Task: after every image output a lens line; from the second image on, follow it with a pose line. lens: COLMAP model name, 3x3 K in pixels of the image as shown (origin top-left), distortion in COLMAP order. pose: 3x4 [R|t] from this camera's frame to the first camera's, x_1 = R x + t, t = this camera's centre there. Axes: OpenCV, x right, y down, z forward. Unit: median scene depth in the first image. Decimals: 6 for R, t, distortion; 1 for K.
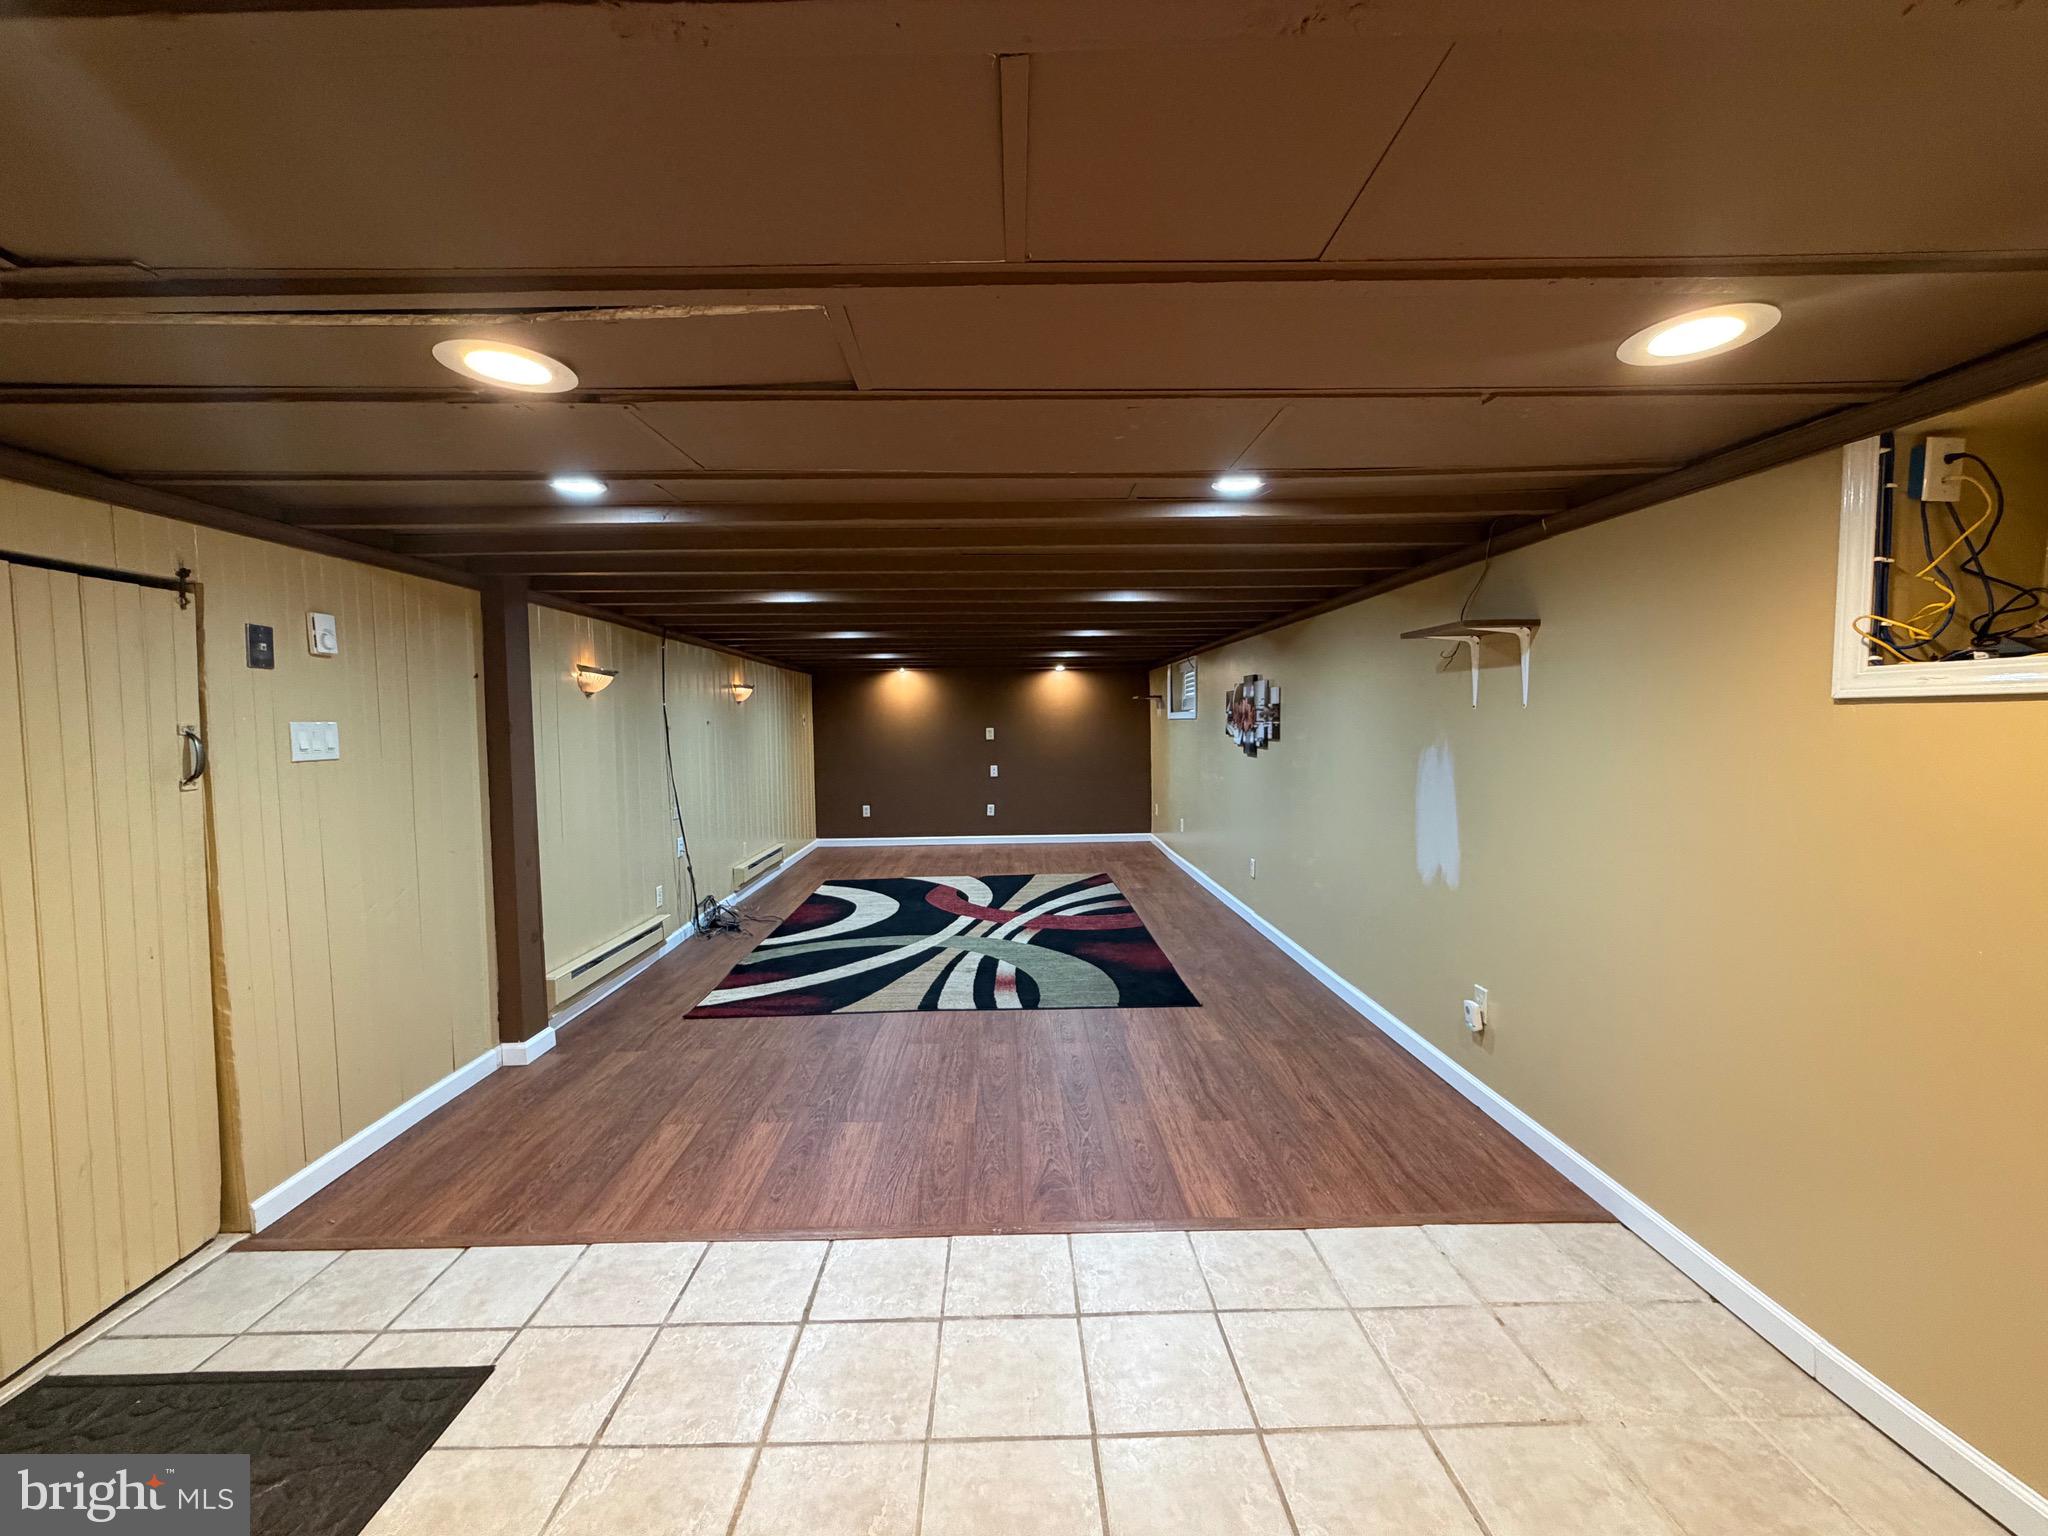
lens RADIAL K [[809.1, 0, 1012.6], [0, 809.1, 766.3], [0, 0, 1]] dist [-0.000872, 0.000002]
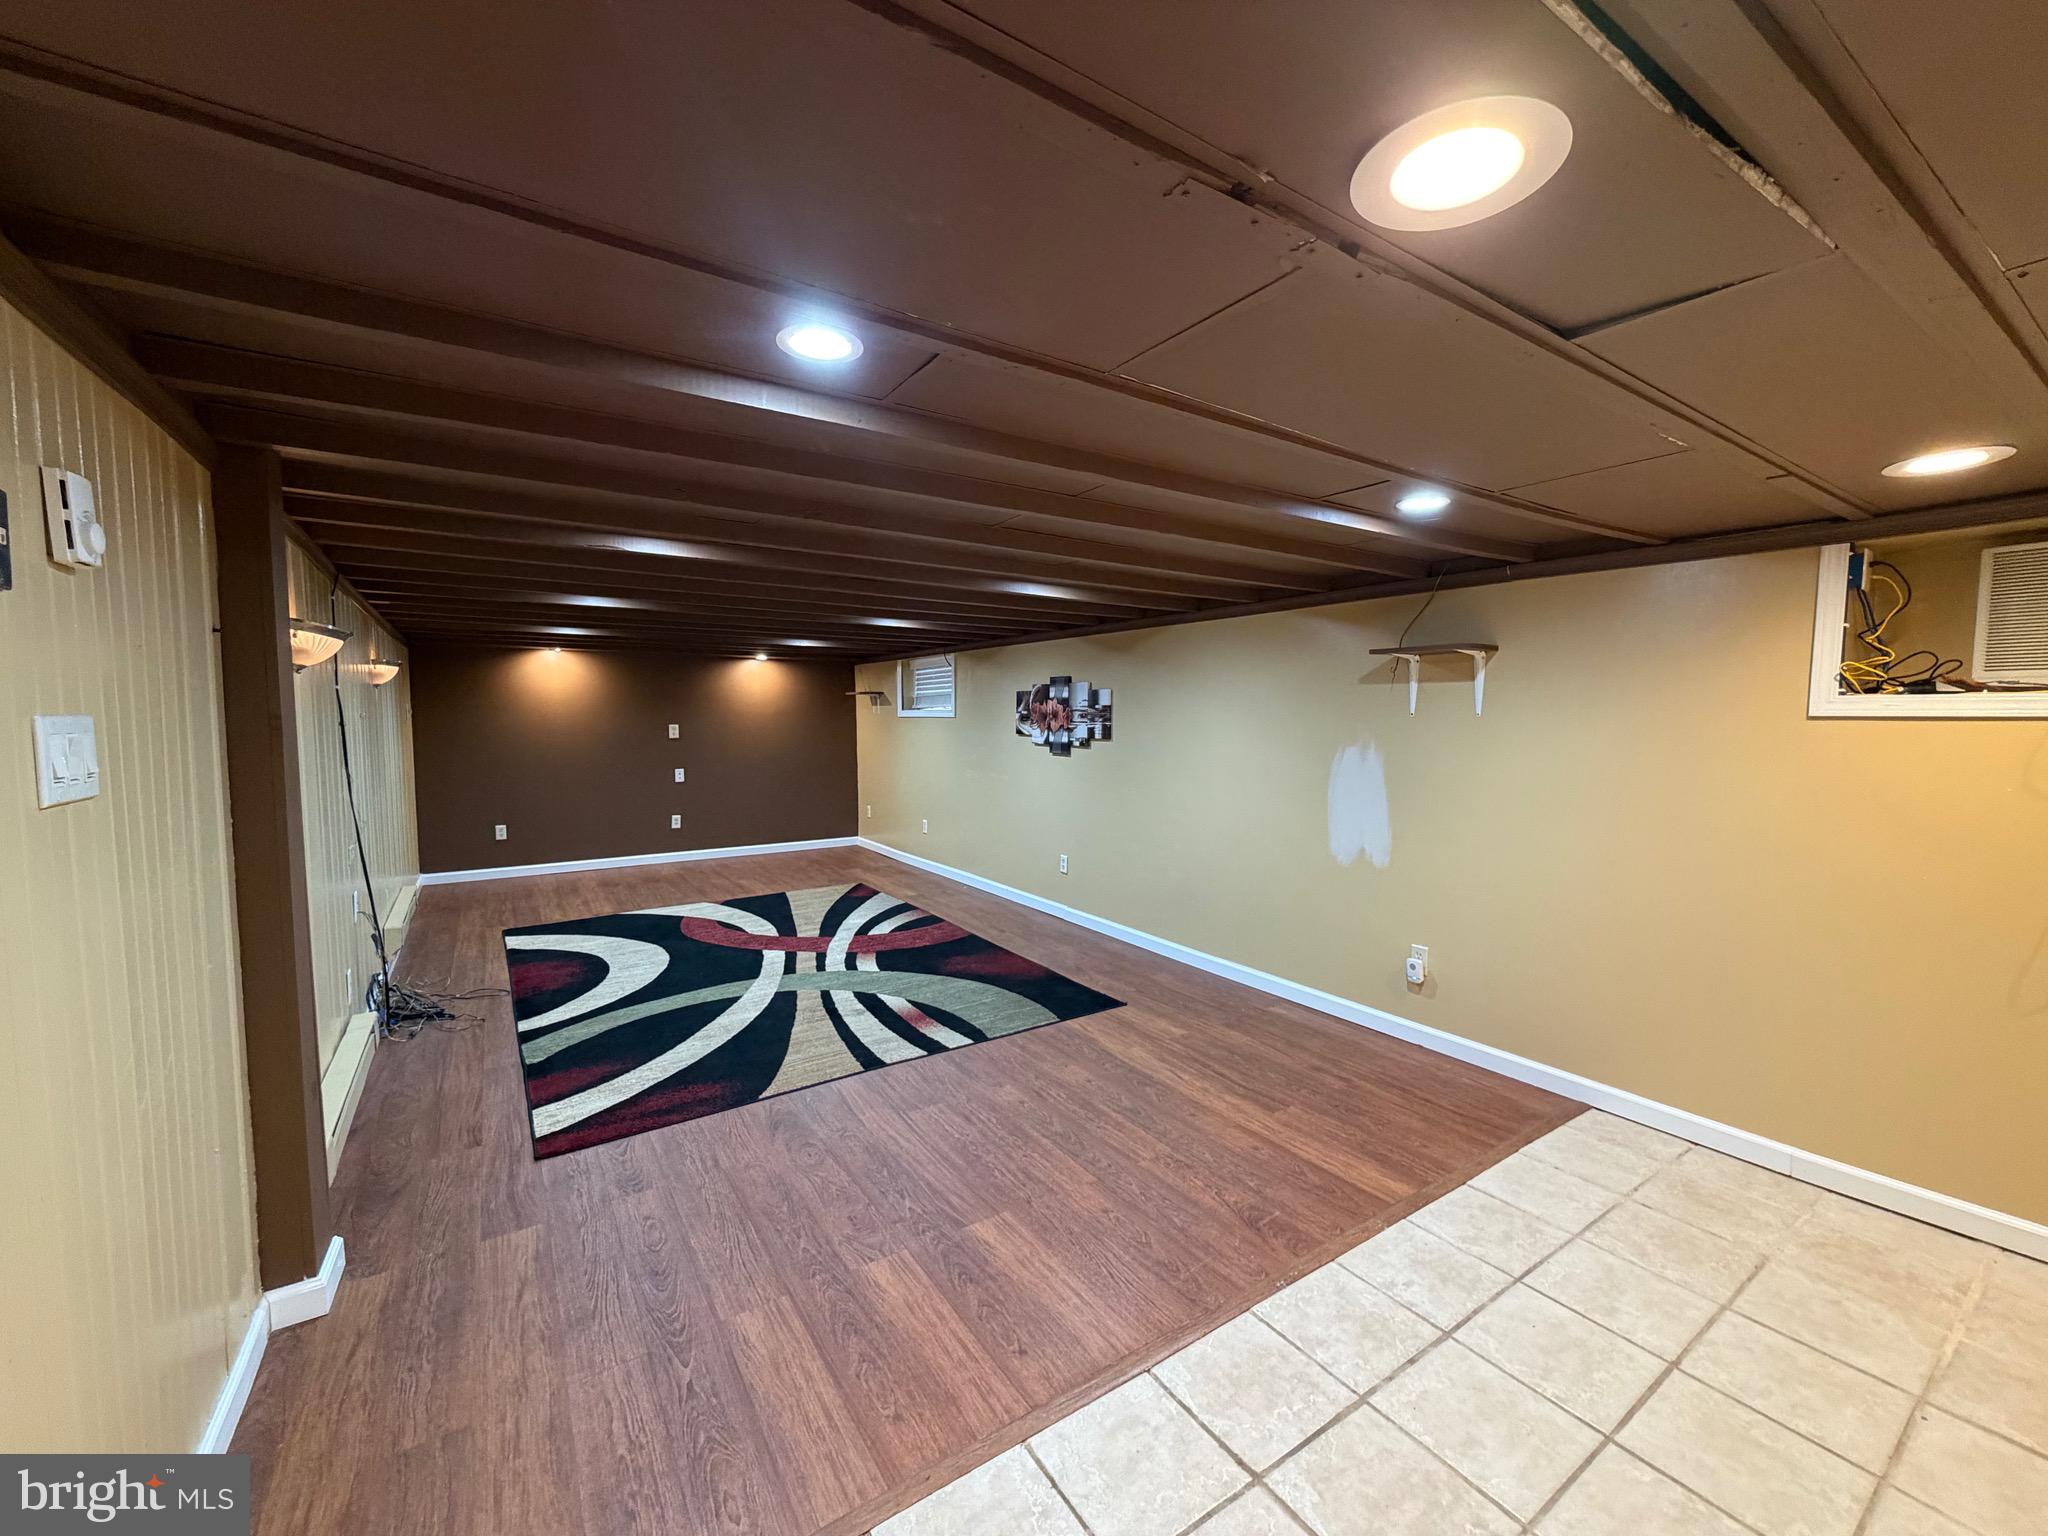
lens RADIAL K [[813.3, 0, 1020.1], [0, 813.3, 767.0], [0, 0, 1]] dist [0.000382, -0.000051]
pose [[0.843953, -0.021559, 0.535984, -0.489131], [0.018407, 0.999768, 0.011230, -0.016114], [-0.536102, 0.000388, 0.844153, 0.250440]]
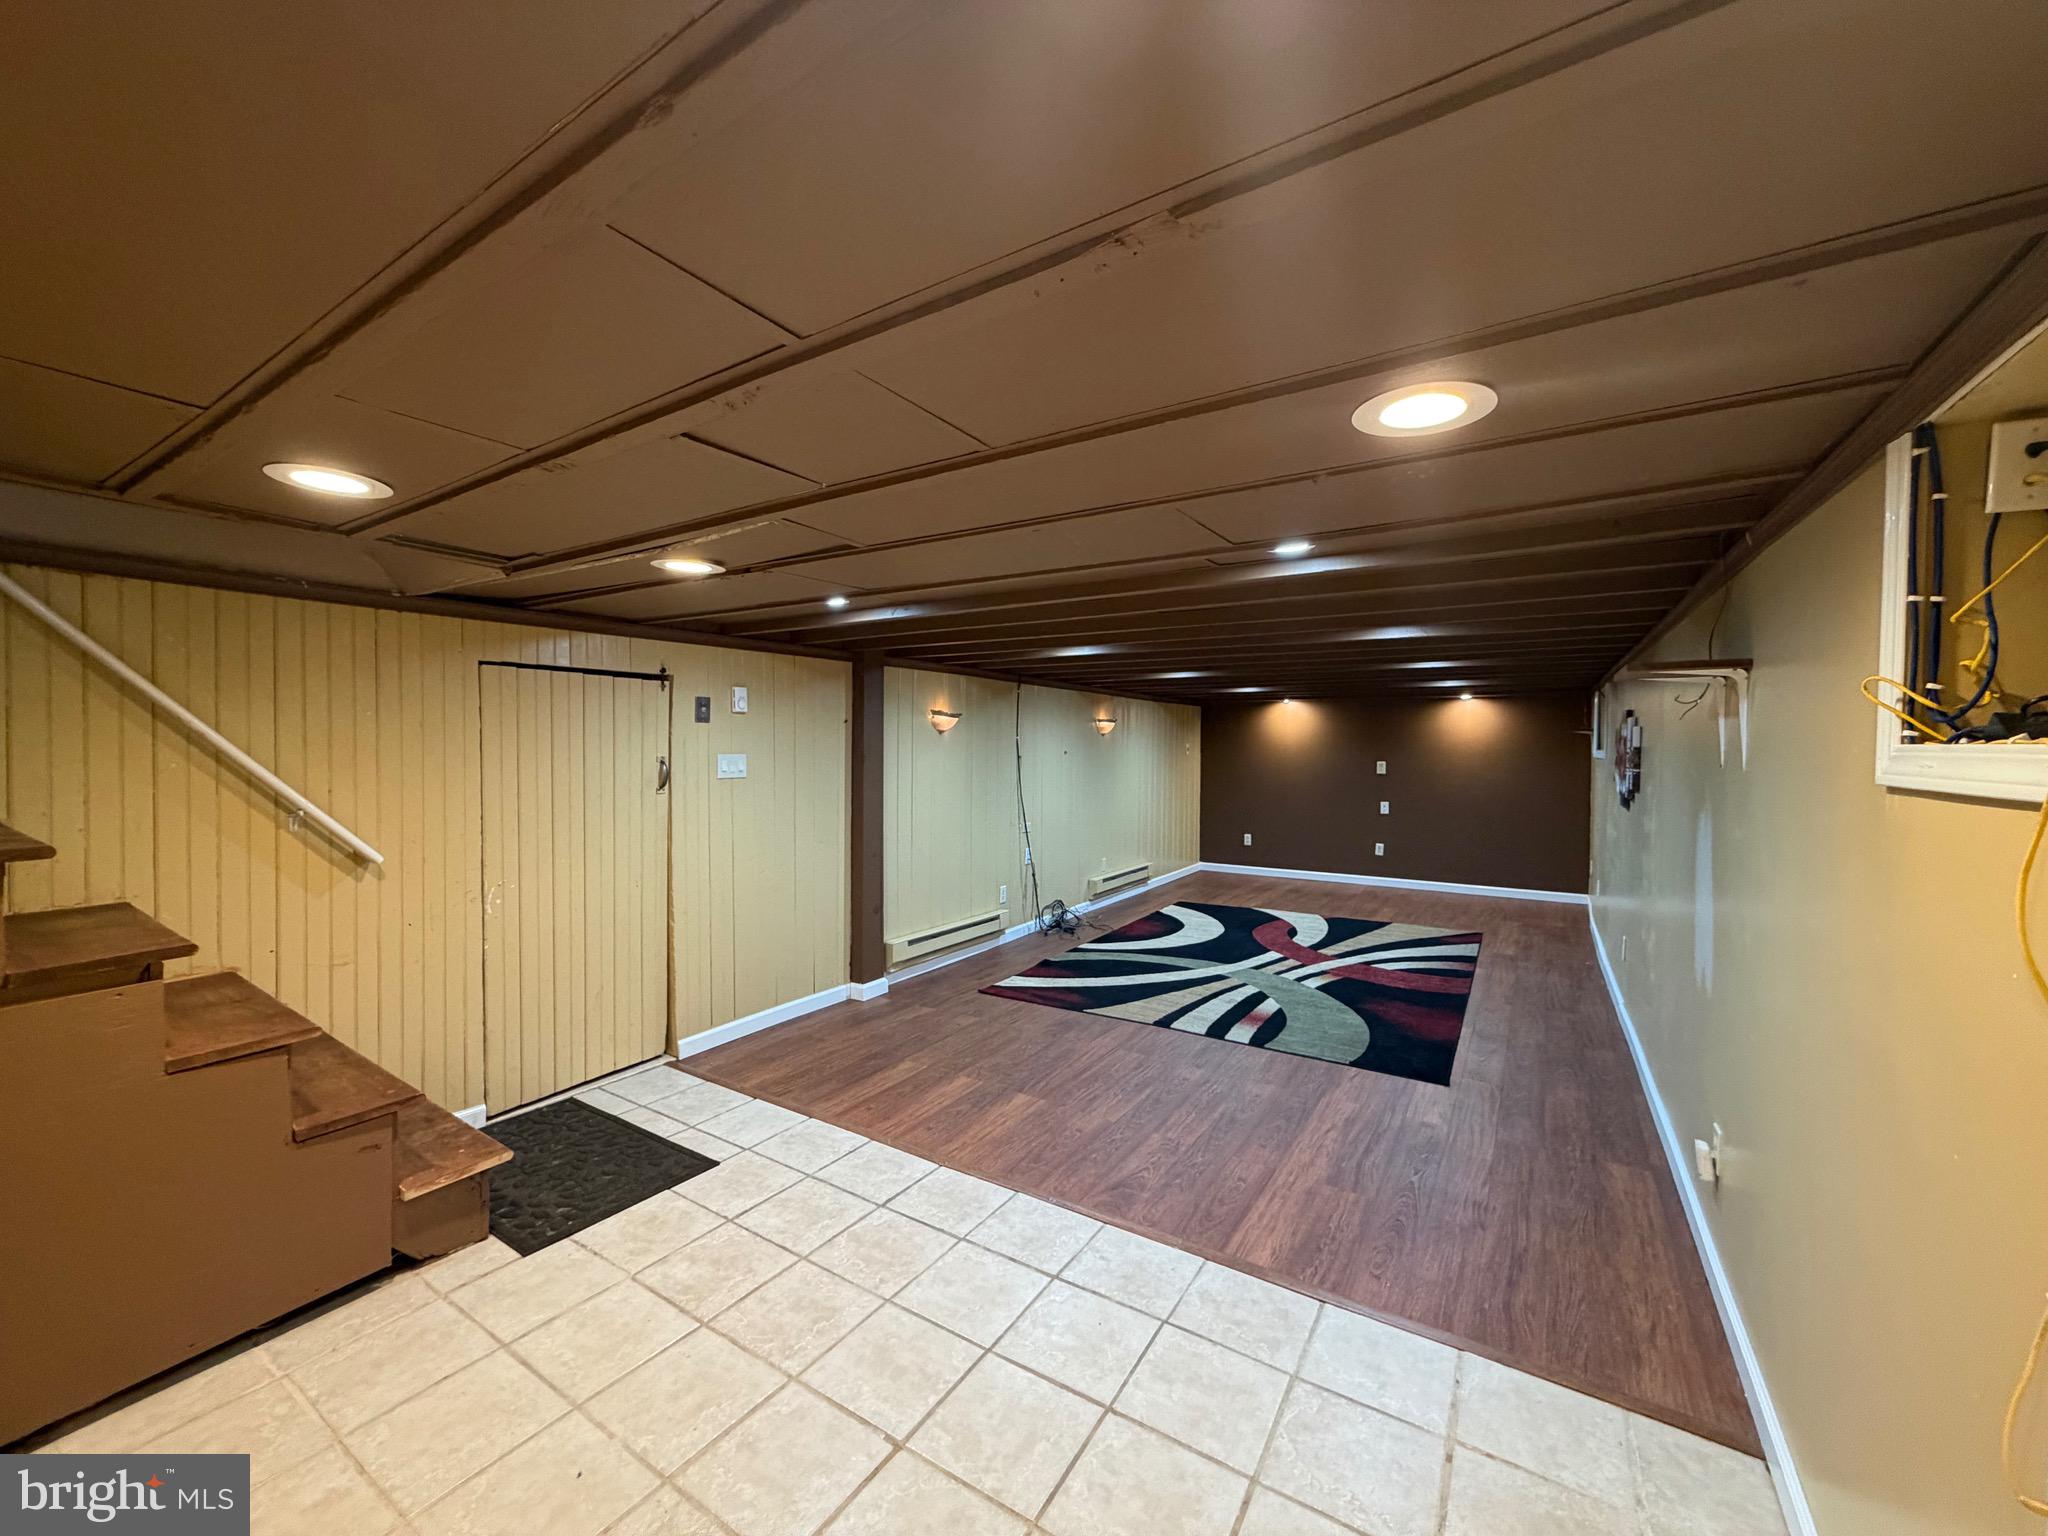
lens RADIAL K [[807.2, 0, 1020.6], [0, 807.2, 767.2], [0, 0, 1]] dist [0.000326, -0.000055]
pose [[0.835184, 0.032162, -0.549030, 0.372466], [-0.046689, 0.998831, -0.012511, -0.026642], [0.547986, 0.036083, 0.835709, -0.022129]]
